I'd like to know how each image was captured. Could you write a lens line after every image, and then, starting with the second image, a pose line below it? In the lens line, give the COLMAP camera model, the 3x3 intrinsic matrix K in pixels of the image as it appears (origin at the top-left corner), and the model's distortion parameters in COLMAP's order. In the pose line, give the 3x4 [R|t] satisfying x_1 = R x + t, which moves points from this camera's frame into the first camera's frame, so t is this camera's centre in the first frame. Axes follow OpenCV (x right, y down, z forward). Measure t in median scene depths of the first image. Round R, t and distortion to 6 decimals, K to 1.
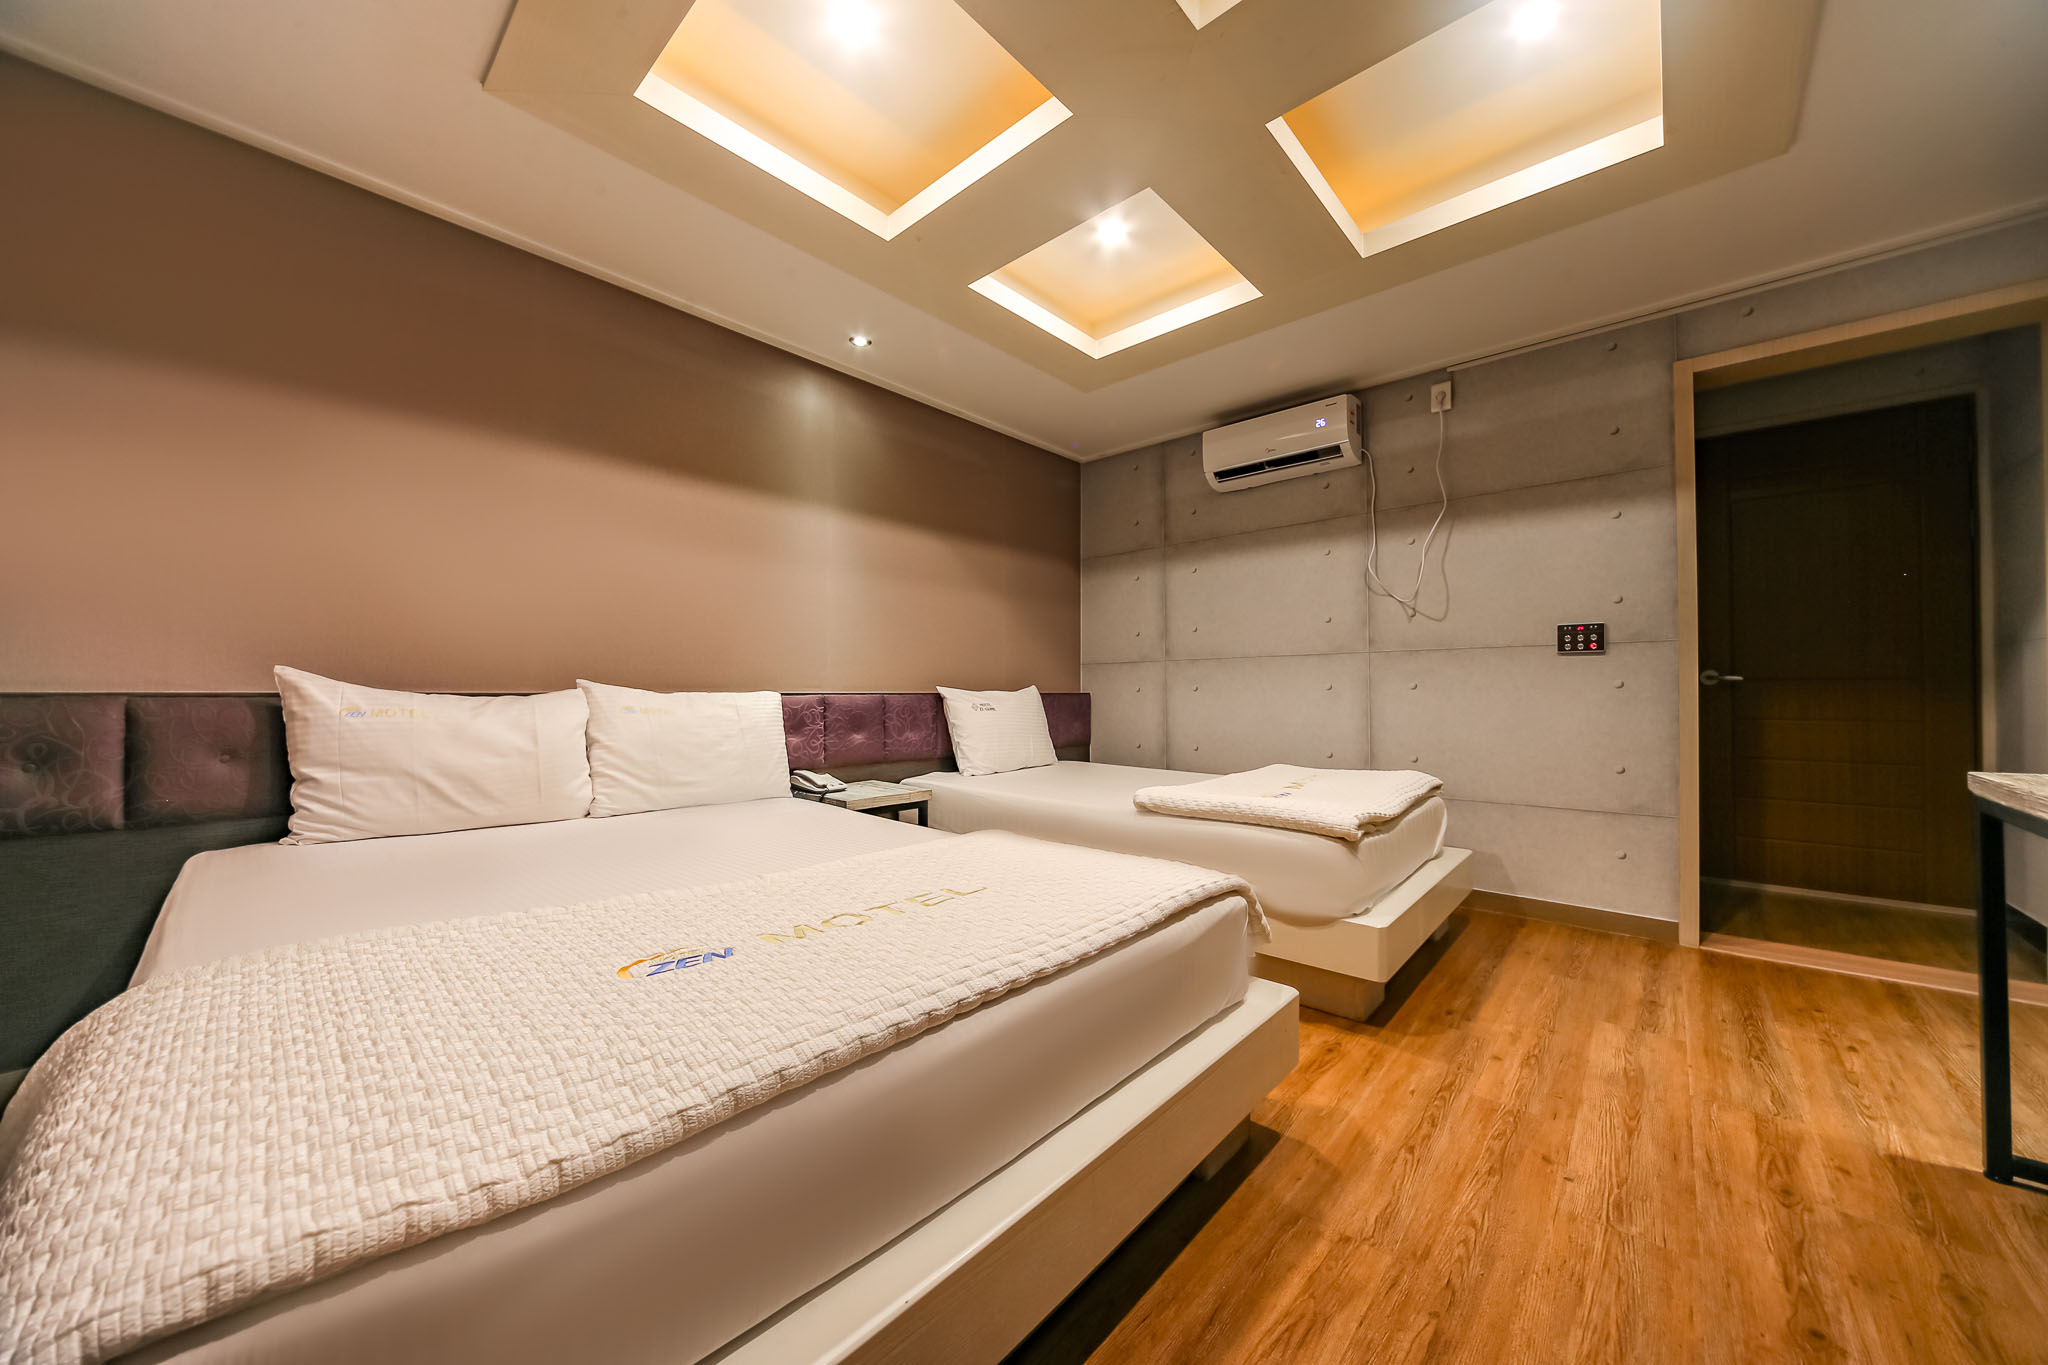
lens RADIAL K [[722.2, 0, 1033.4], [0, 722.2, 683.2], [0, 0, 1]] dist [-0.013324, 0.000093]
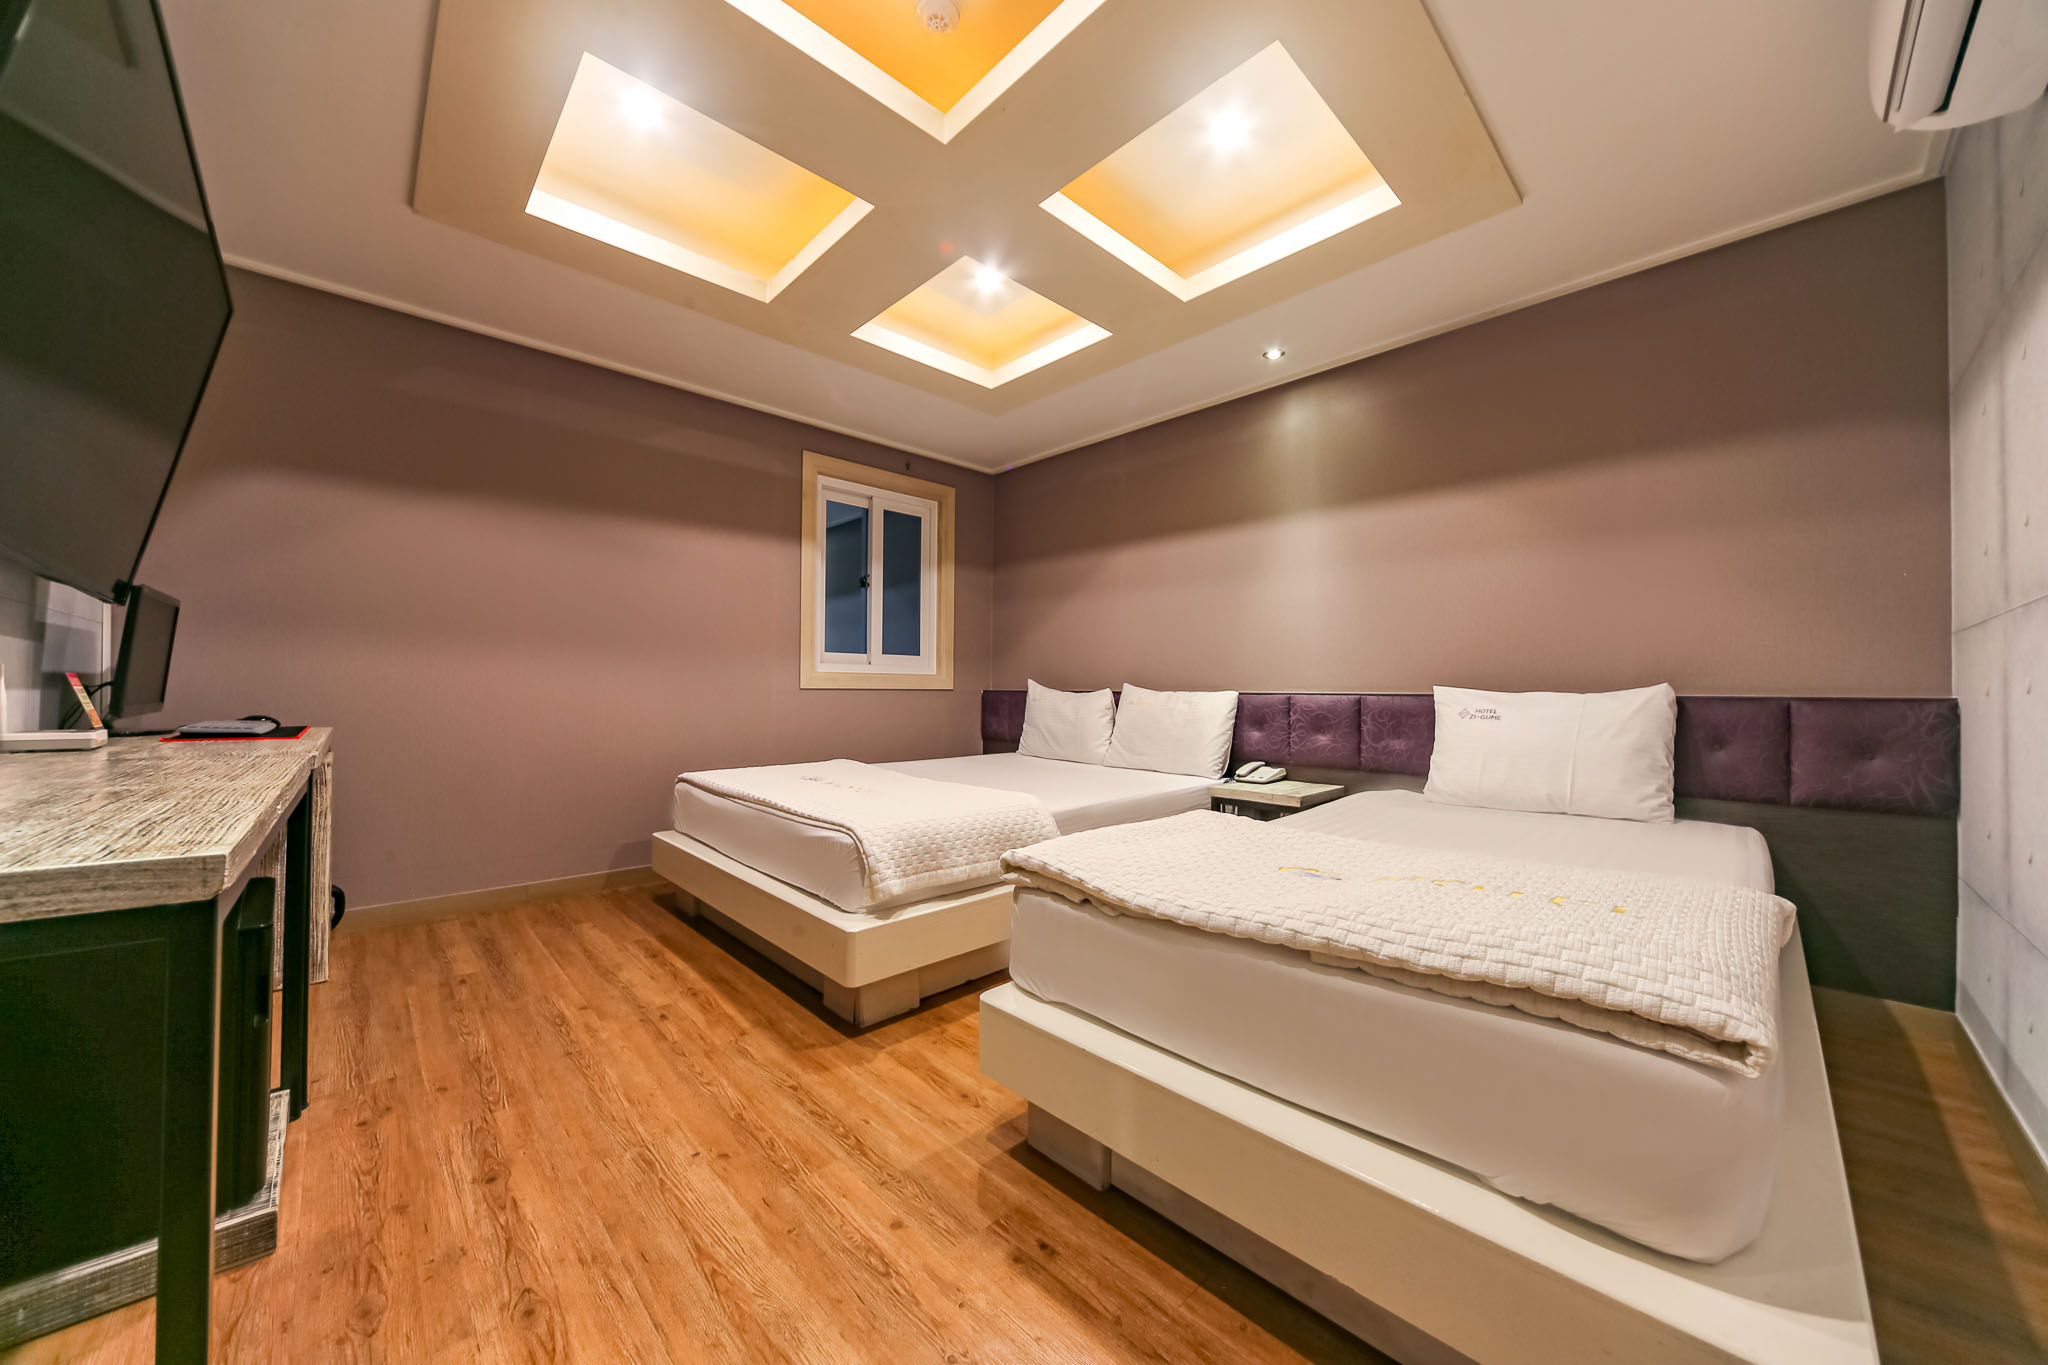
lens RADIAL K [[715.9, 0, 1031.6], [0, 715.9, 686.0], [0, 0, 1]] dist [-0.011642, 0.000452]
pose [[-0.079680, -0.006278, -0.996801, 1.558069], [0.008176, 0.999942, -0.006951, 0.014006], [0.996787, -0.008704, -0.079624, 1.400266]]
